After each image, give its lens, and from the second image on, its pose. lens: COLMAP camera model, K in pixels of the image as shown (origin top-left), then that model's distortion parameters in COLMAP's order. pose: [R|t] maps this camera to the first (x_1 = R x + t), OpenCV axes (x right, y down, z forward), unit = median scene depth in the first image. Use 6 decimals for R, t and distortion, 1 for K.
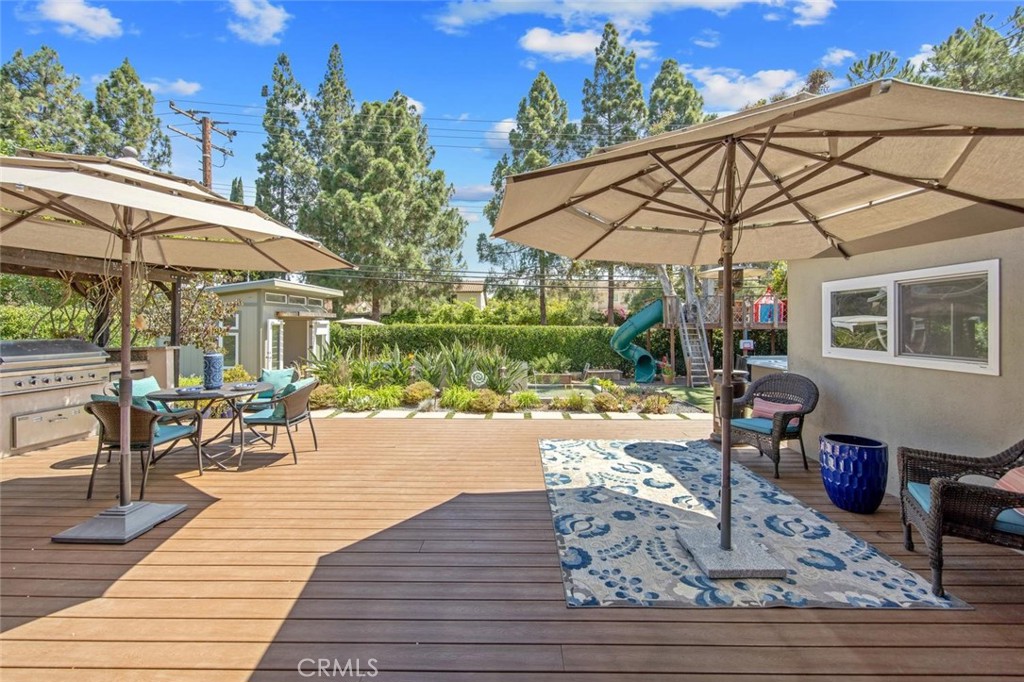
lens RADIAL K [[401.3, 0, 513.0], [0, 401.3, 325.8], [0, 0, 1]] dist [-0.001149, -0.000331]
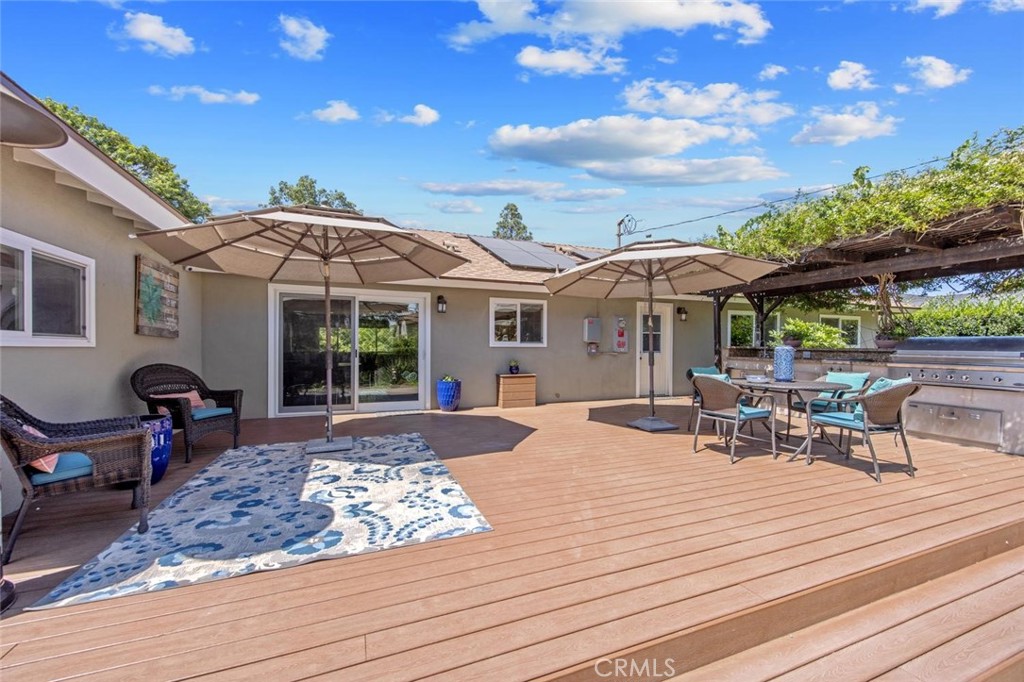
lens RADIAL K [[408.7, 0, 511.6], [0, 408.7, 344.6], [0, 0, 1]] dist [0.004707, -0.000238]
pose [[-0.928290, -0.002100, -0.371852, 0.122929], [-0.001151, 0.999995, -0.002774, 0.033915], [0.371856, -0.002147, -0.928288, 0.799784]]
